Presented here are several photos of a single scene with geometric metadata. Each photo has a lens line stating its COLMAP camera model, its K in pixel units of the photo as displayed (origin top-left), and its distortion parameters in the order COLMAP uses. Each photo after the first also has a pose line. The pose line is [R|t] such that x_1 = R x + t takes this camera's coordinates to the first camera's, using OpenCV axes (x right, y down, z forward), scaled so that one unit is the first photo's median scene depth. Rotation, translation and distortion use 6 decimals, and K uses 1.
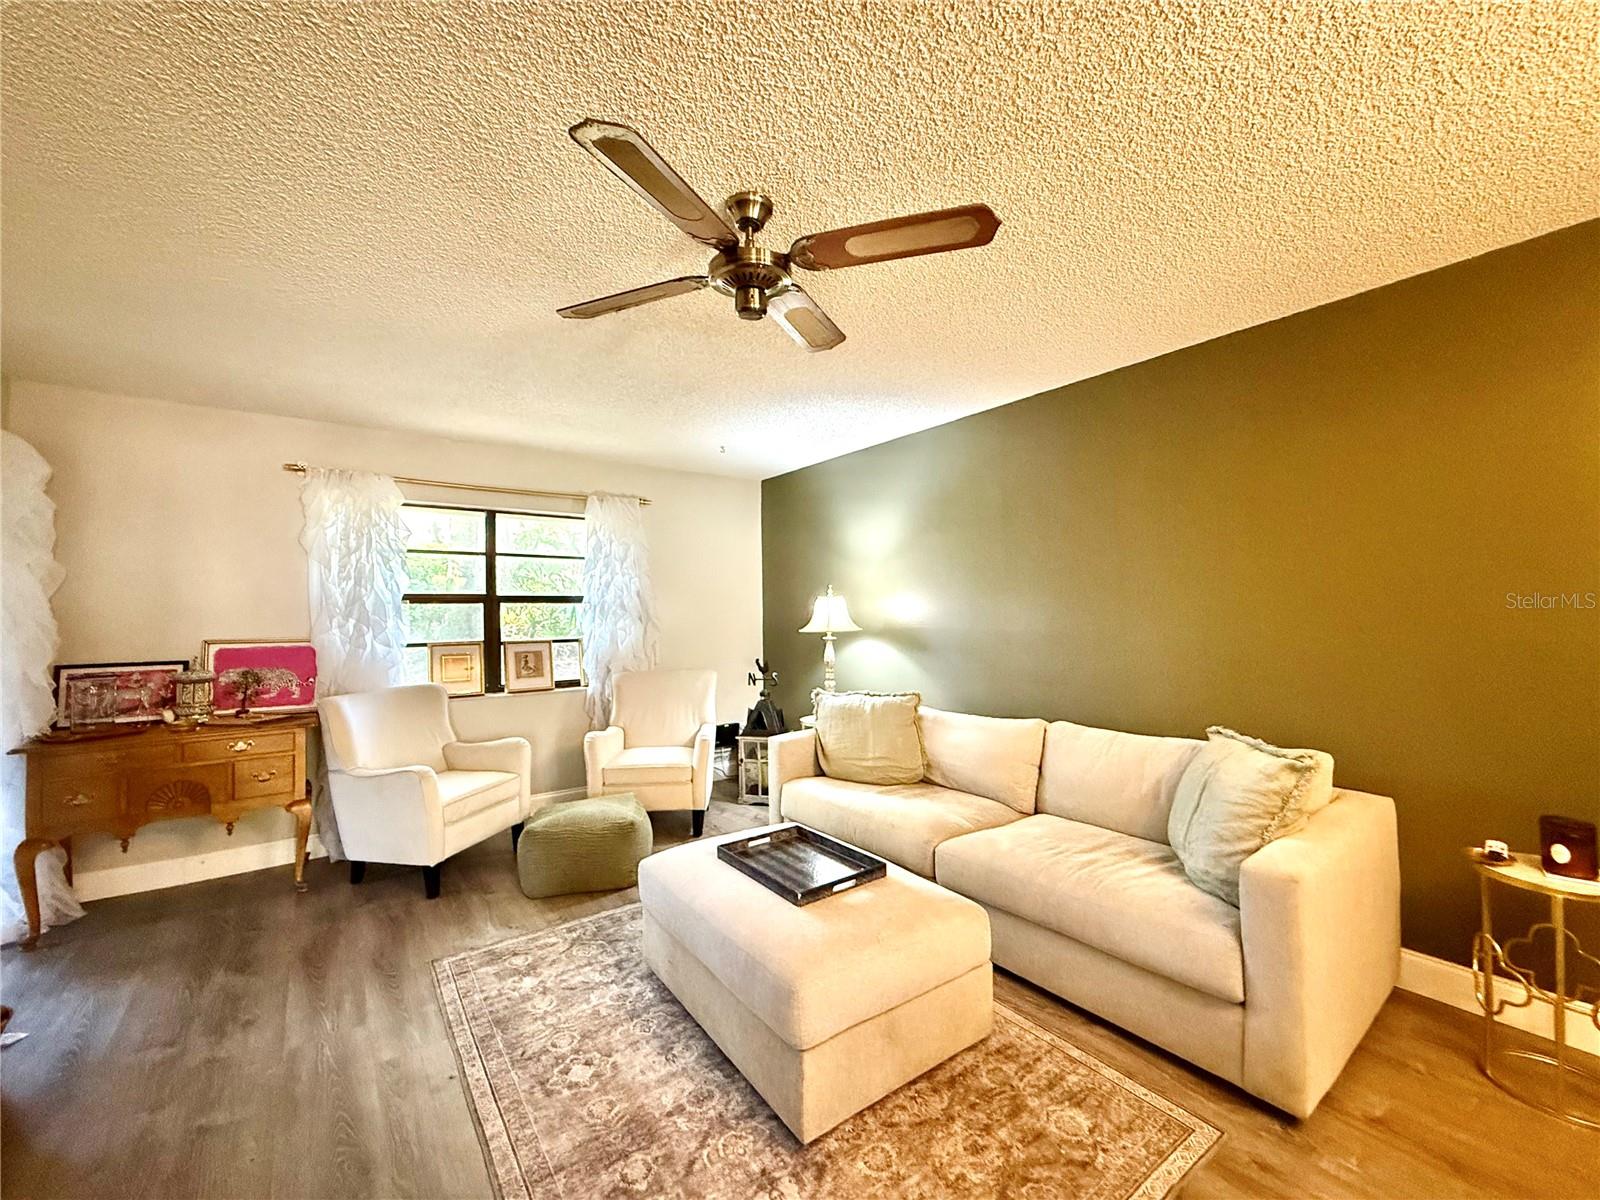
lens RADIAL K [[636.1, 0, 791.3], [0, 636.1, 604.6], [0, 0, 1]] dist [0.000693, -0.000029]
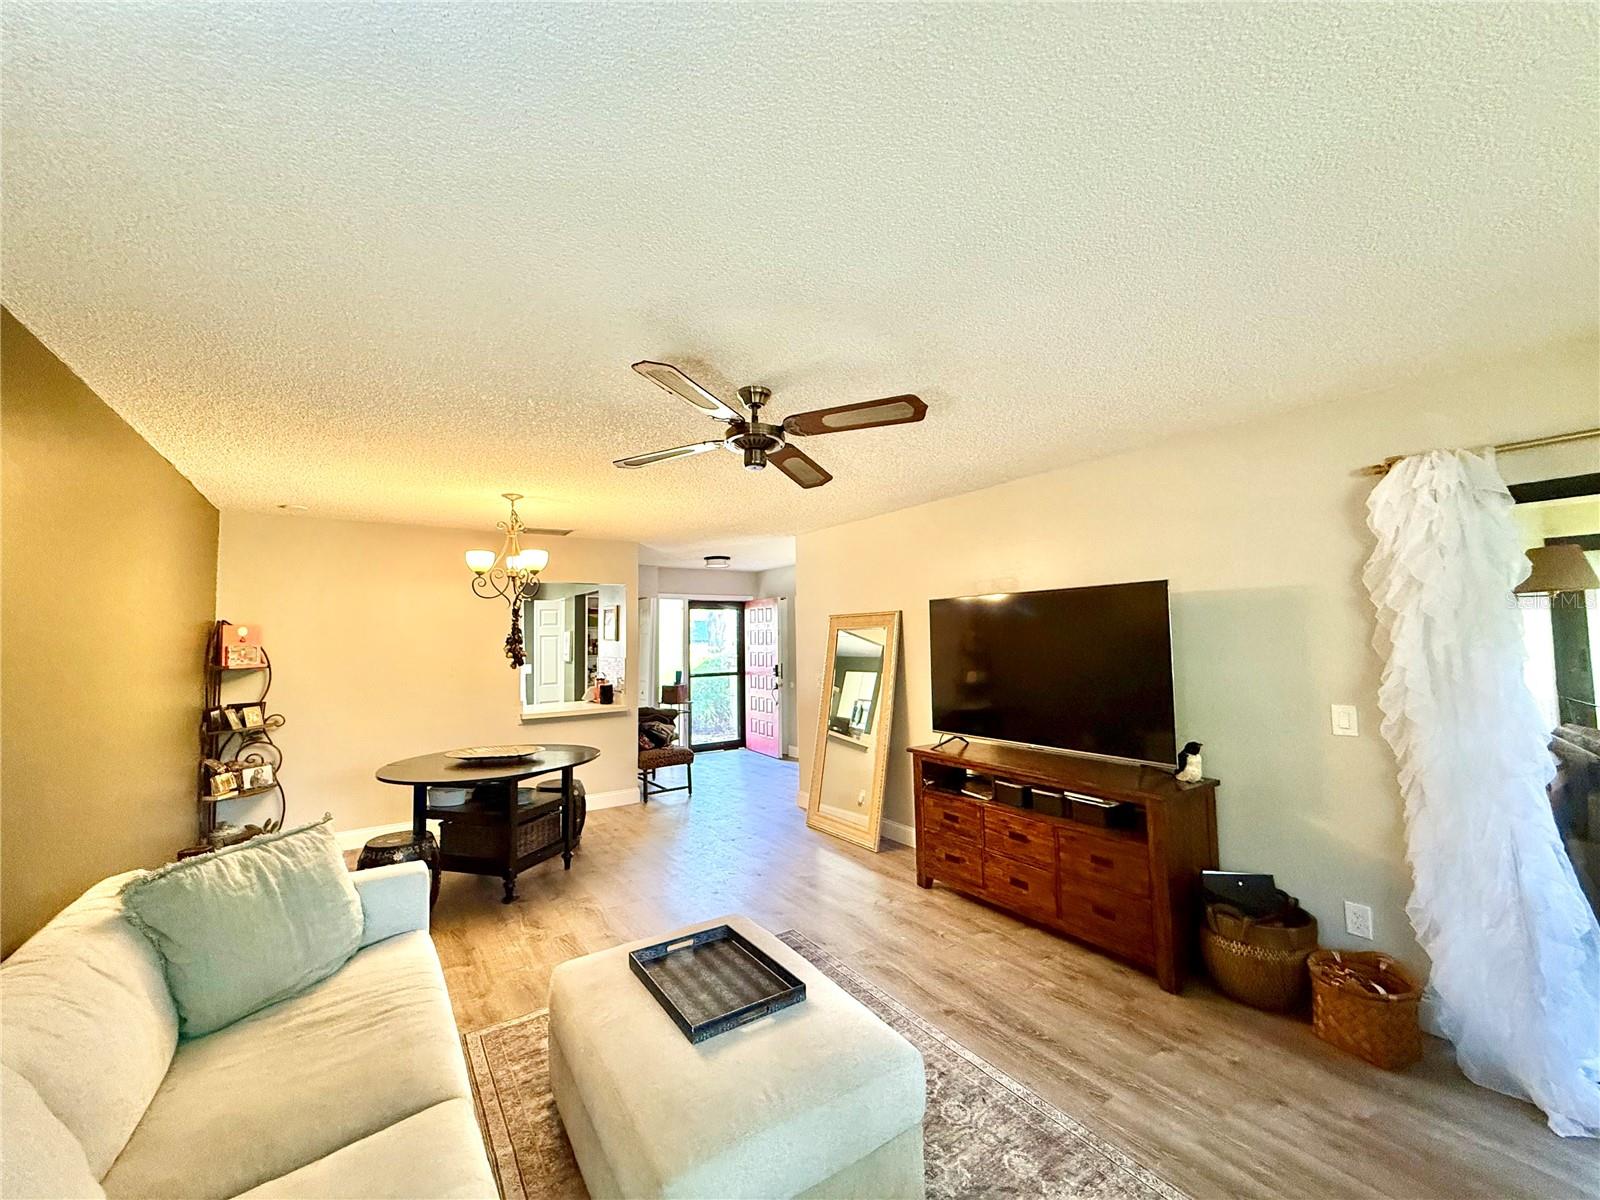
lens RADIAL K [[639.5, 0, 790.9], [0, 639.5, 599.8], [0, 0, 1]] dist [0.001635, 0.000015]
pose [[-0.998428, 0.035777, 0.043141, -0.113784], [0.032568, 0.996805, -0.072936, -0.040664], [-0.045613, -0.071416, -0.996403, 1.393268]]
